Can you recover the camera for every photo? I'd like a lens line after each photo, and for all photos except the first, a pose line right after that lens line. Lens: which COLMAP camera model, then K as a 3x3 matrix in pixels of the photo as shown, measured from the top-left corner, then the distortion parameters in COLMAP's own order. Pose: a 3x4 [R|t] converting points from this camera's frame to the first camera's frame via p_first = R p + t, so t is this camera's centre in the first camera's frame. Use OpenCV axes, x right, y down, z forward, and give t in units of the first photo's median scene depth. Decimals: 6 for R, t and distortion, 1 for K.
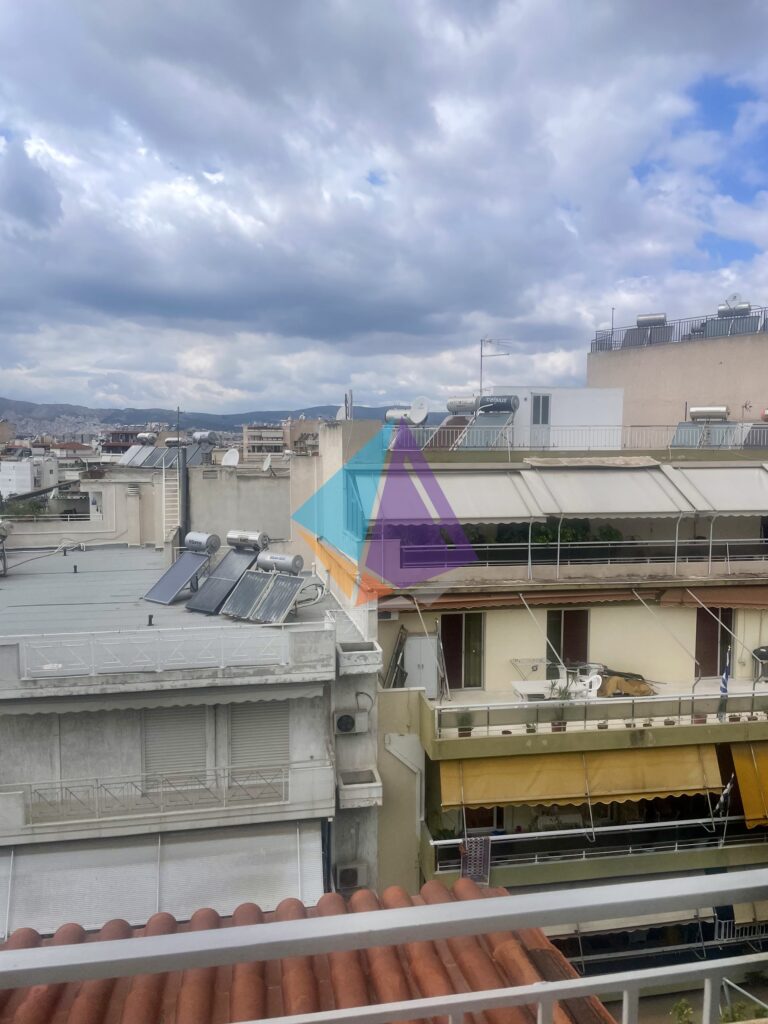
lens RADIAL K [[780.9, 0, 402.0], [0, 780.9, 503.4], [0, 0, 1]] dist [0.063209, -0.092228]
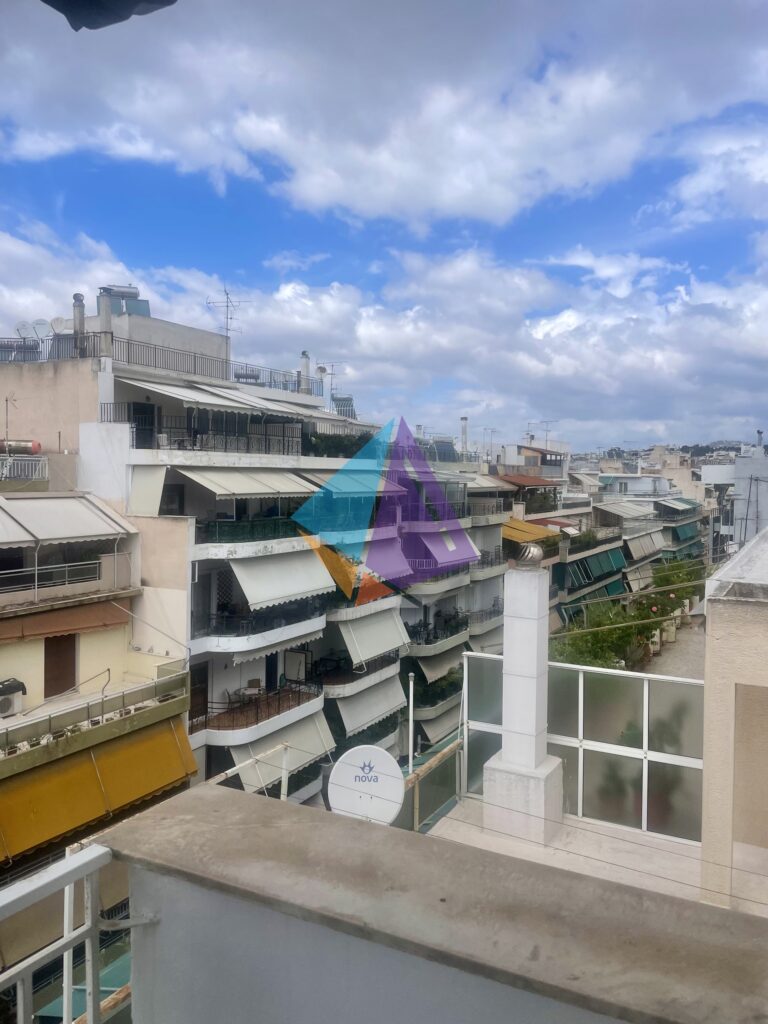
lens RADIAL K [[780.9, 0, 390.5], [0, 780.9, 496.9], [0, 0, 1]] dist [0.063209, -0.092228]
pose [[0.621388, -0.022406, 0.783182, -0.174974], [0.060159, 0.998005, -0.019179, 0.001439], [-0.781190, 0.059033, 0.621496, -0.030699]]
